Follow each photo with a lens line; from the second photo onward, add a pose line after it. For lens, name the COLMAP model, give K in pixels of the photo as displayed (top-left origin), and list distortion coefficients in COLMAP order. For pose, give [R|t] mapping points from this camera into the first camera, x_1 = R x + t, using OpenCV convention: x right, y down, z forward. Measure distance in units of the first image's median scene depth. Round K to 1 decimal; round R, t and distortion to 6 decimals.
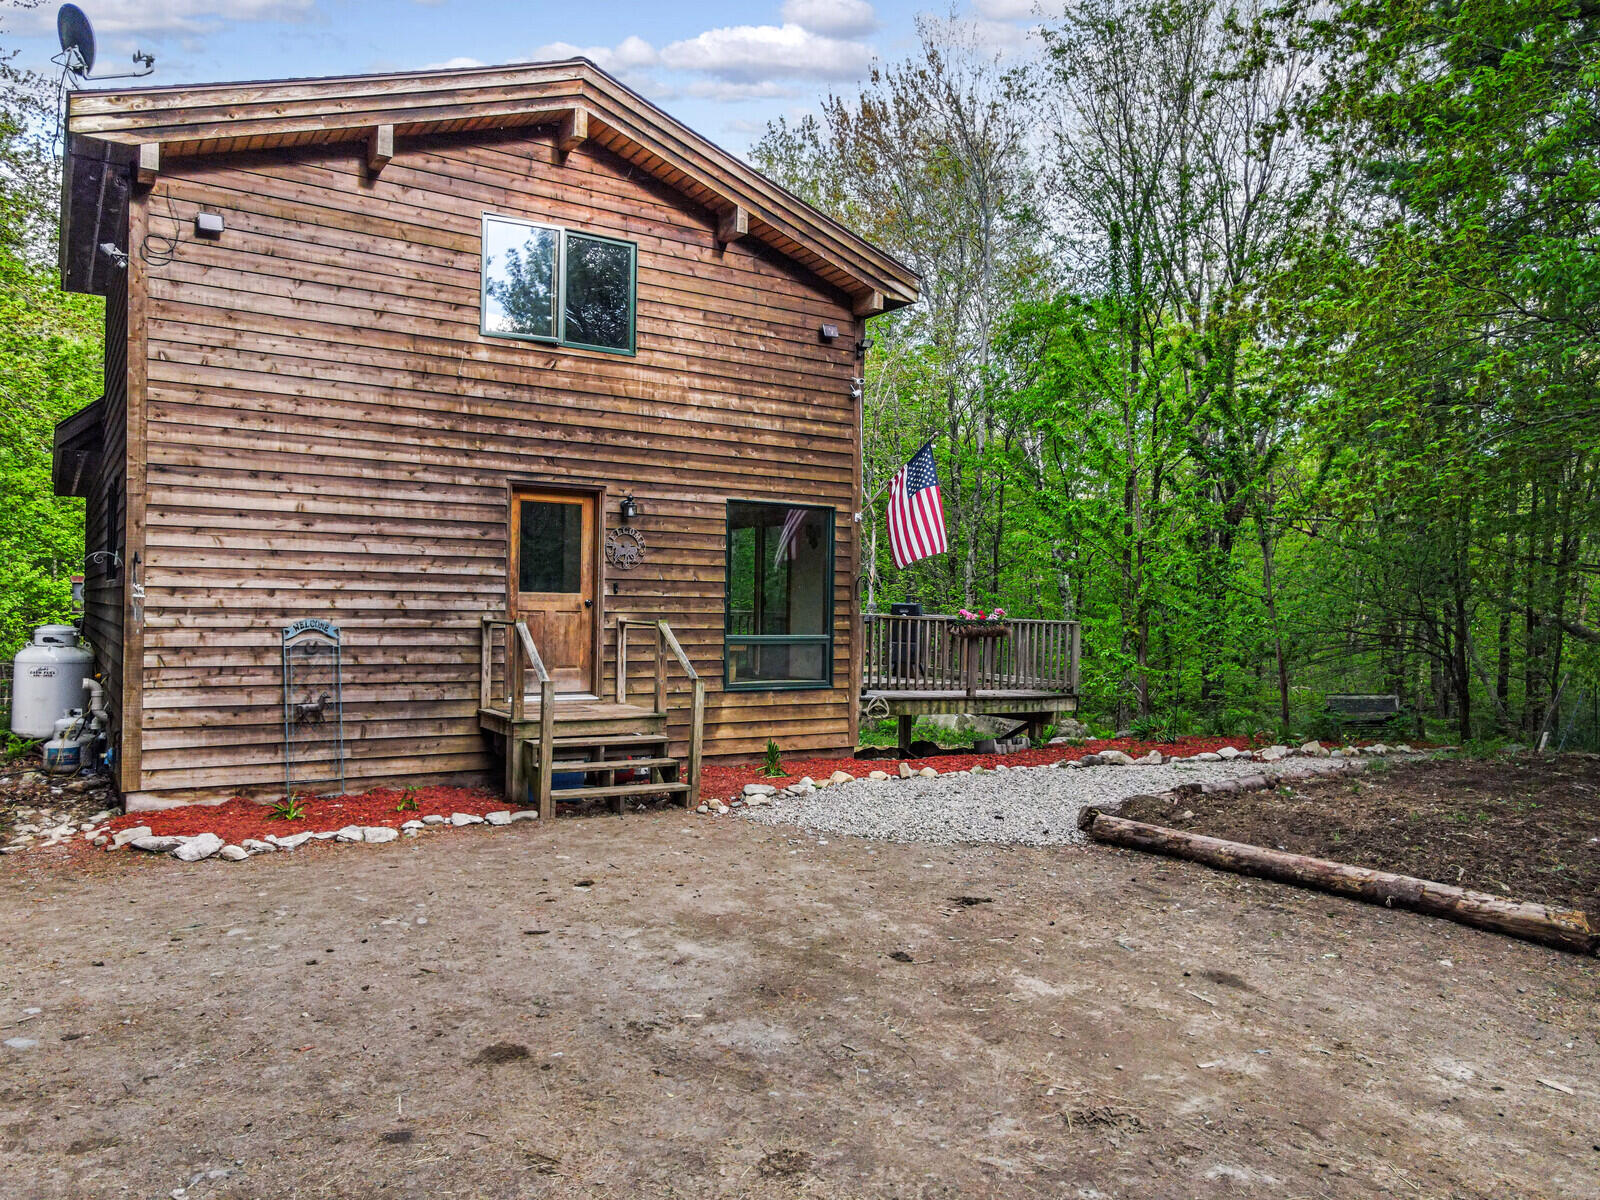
lens RADIAL K [[1165.5, 0, 802.5], [0, 1165.5, 606.5], [0, 0, 1]] dist [0.011150, 0.009237]
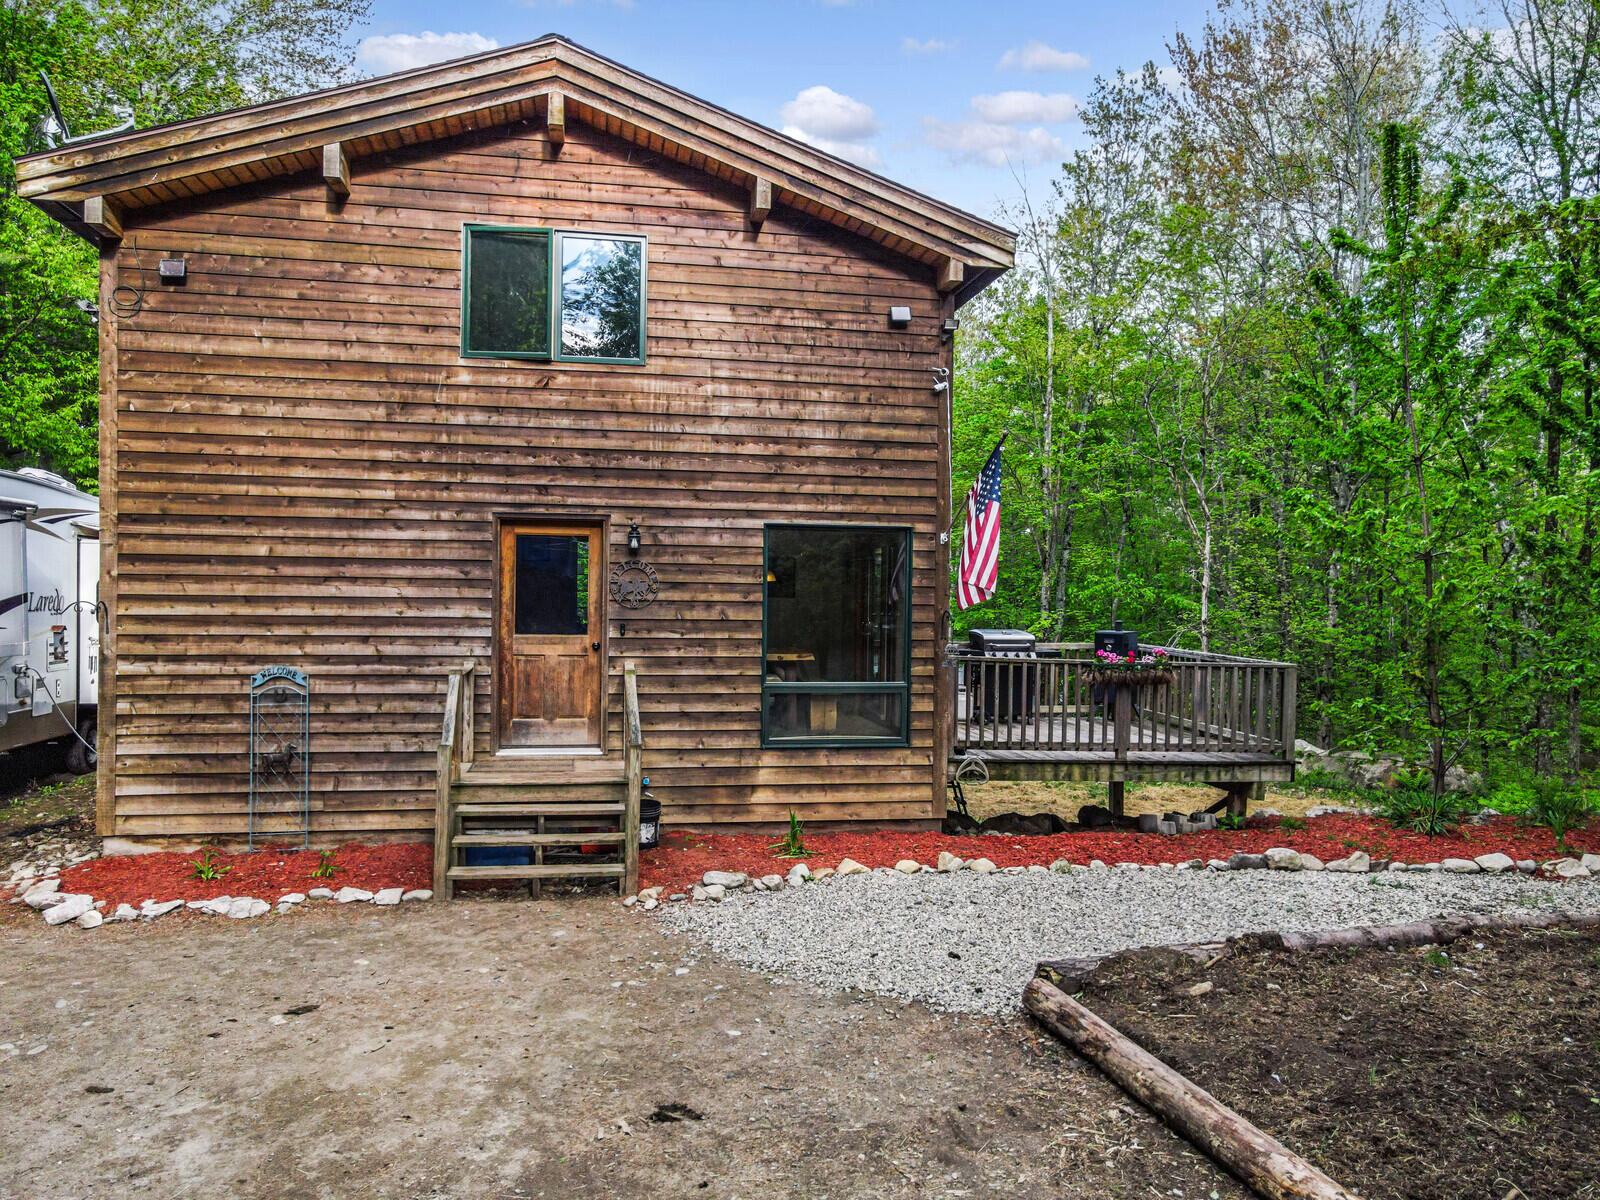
lens RADIAL K [[1165.5, 0, 802.5], [0, 1165.5, 606.5], [0, 0, 1]] dist [0.011150, 0.009237]
pose [[0.922486, 0.000685, -0.386029, 0.320744], [0.001095, 0.999990, 0.004390, -0.038496], [0.386028, -0.004472, 0.922476, 0.246804]]
